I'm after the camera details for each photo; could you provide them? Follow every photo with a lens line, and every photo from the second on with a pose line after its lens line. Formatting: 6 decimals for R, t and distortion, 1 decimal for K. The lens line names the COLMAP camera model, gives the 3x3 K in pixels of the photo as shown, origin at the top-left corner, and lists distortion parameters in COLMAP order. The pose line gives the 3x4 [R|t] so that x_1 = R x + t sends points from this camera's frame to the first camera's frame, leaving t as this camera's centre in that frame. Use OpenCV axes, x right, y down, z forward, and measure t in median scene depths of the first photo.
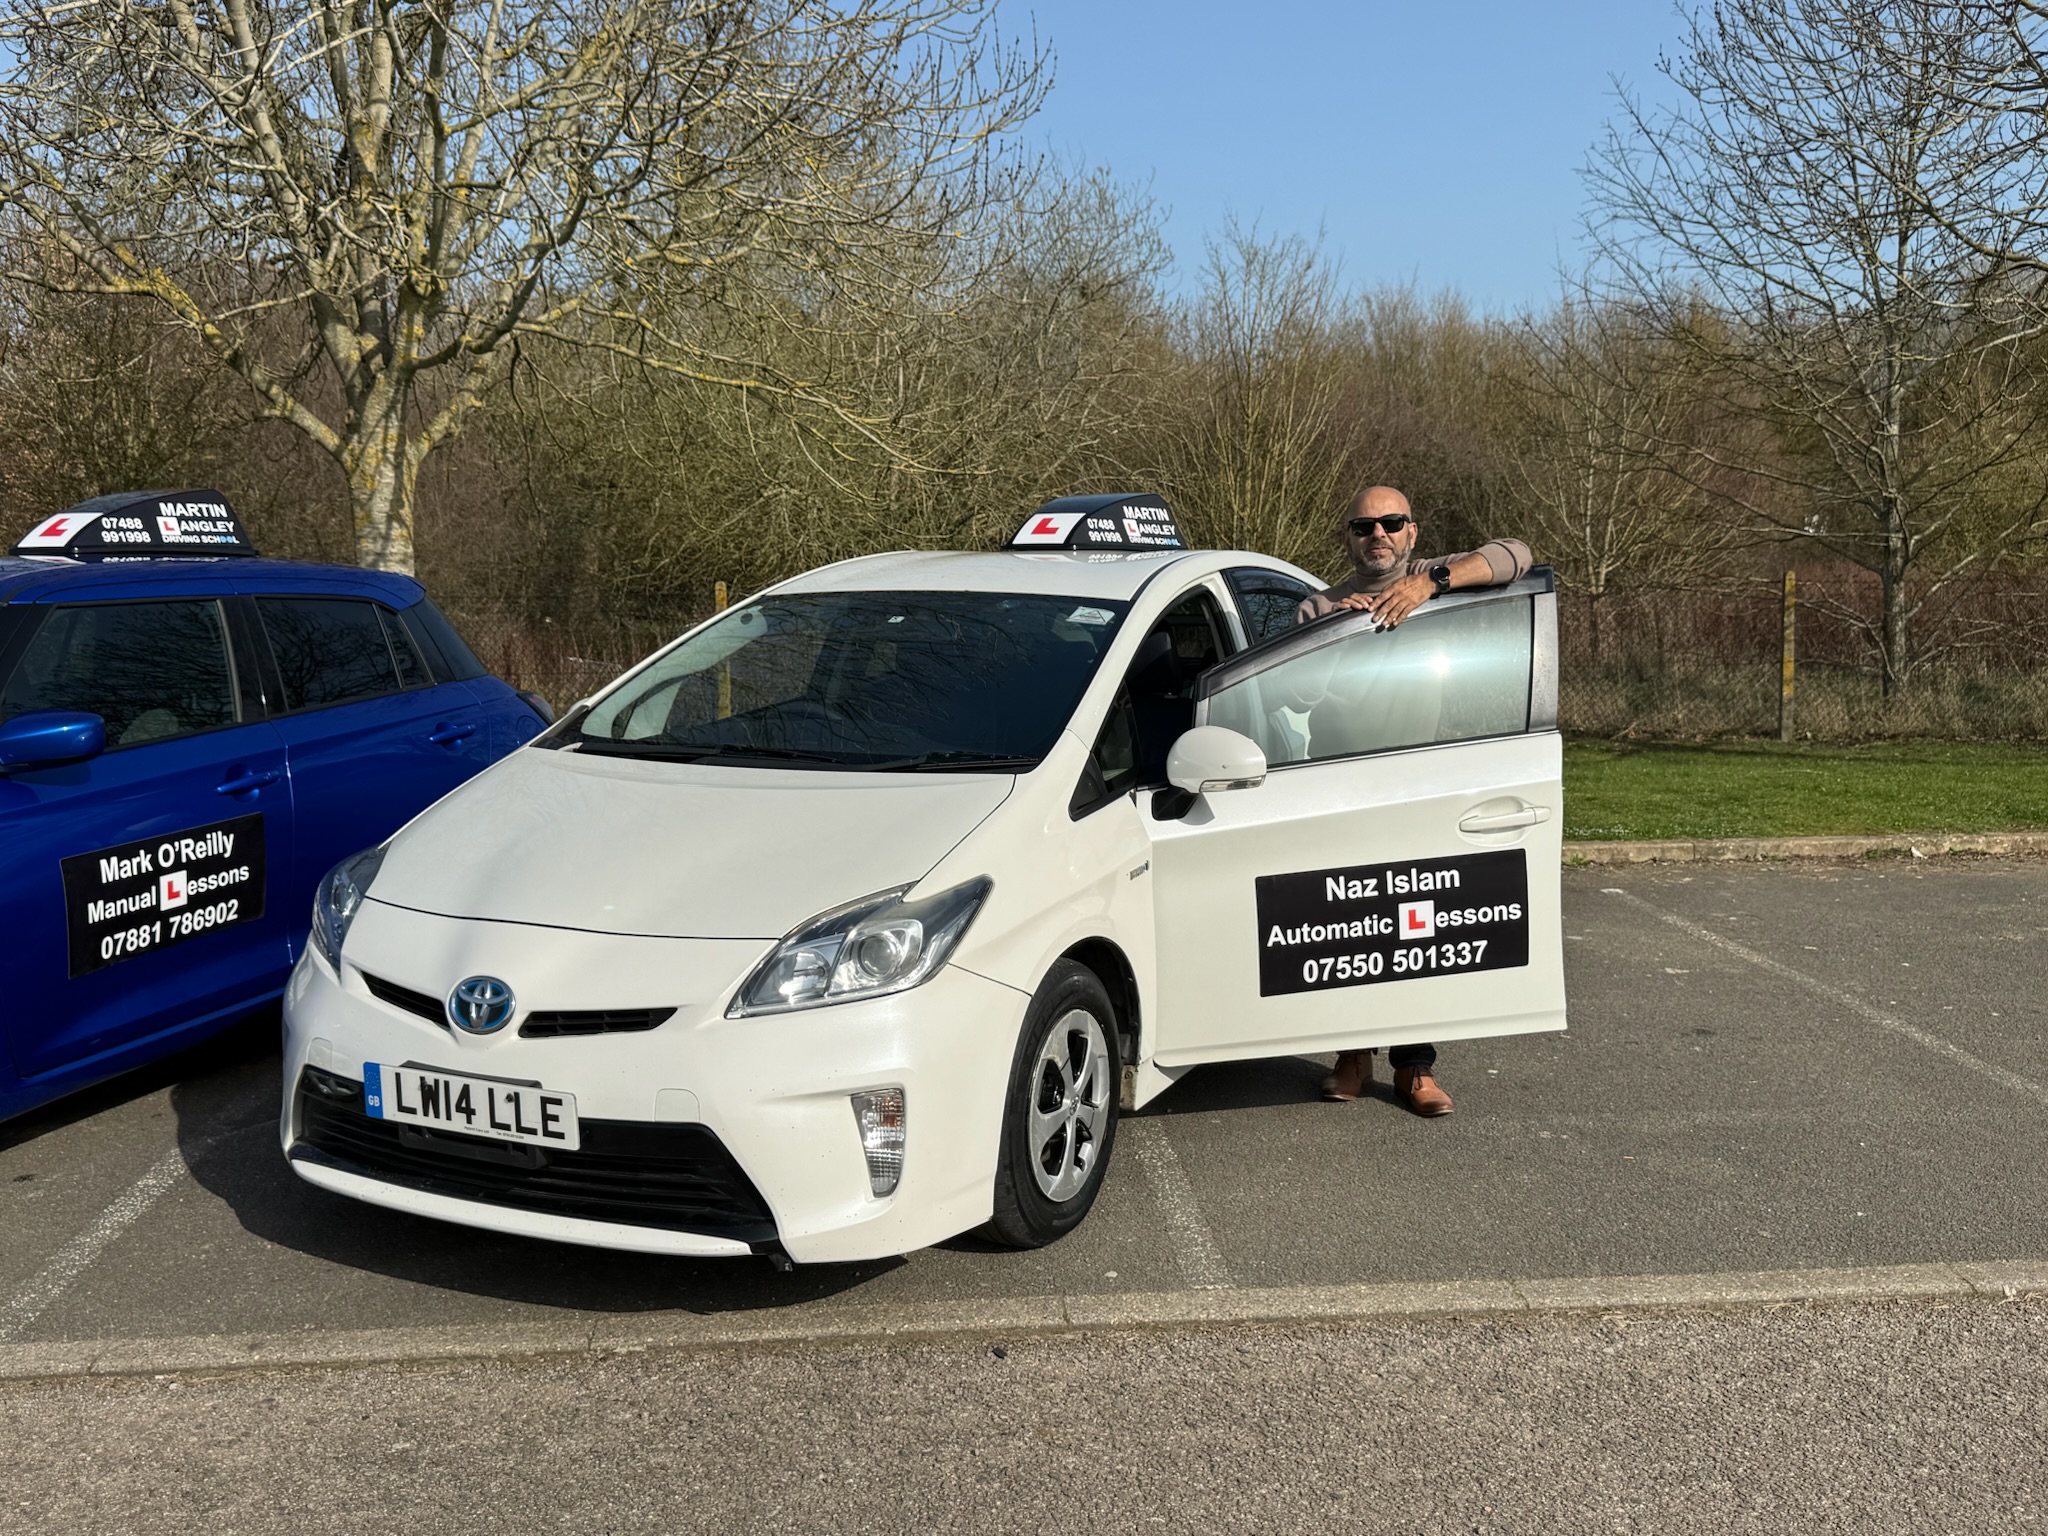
lens RADIAL K [[1858.4, 0, 1024.0], [0, 1858.4, 768.0], [0, 0, 1]] dist [0.126307, -0.245031]
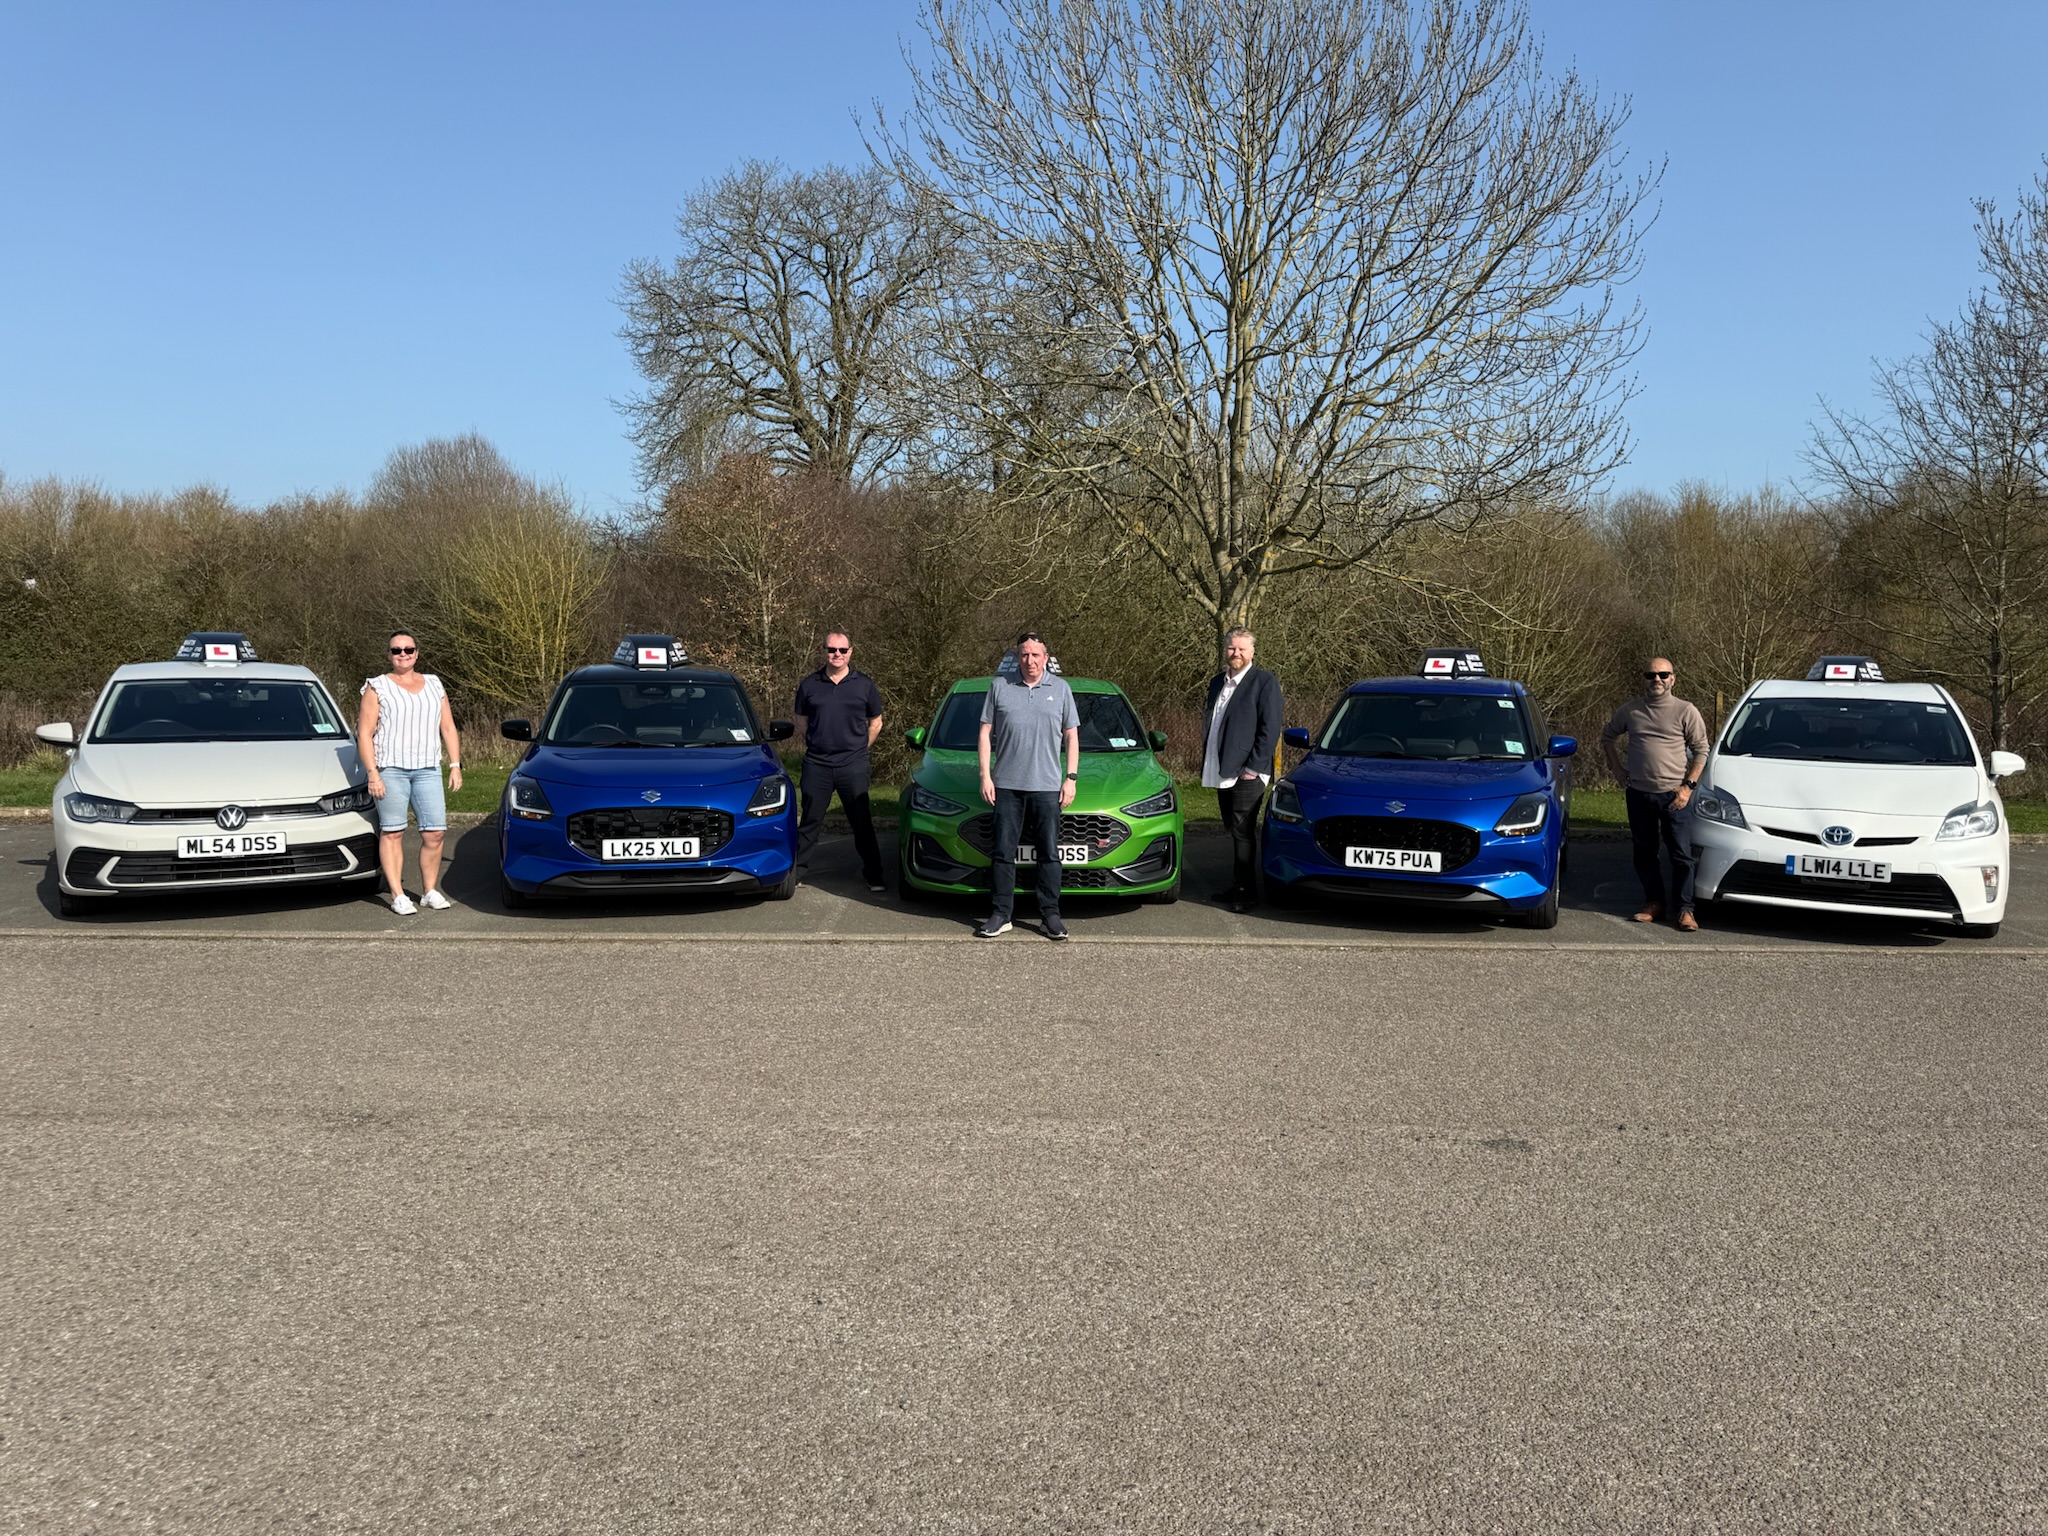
lens RADIAL K [[1360.5, 0, 1024.0], [0, 1360.5, 768.0], [0, 0, 1]] dist [-0.003759, -0.001834]
pose [[0.994391, 0.029520, -0.101563, -0.427130], [-0.033484, 0.998734, -0.037549, 0.045259], [0.100326, 0.040740, 0.994120, -0.398258]]
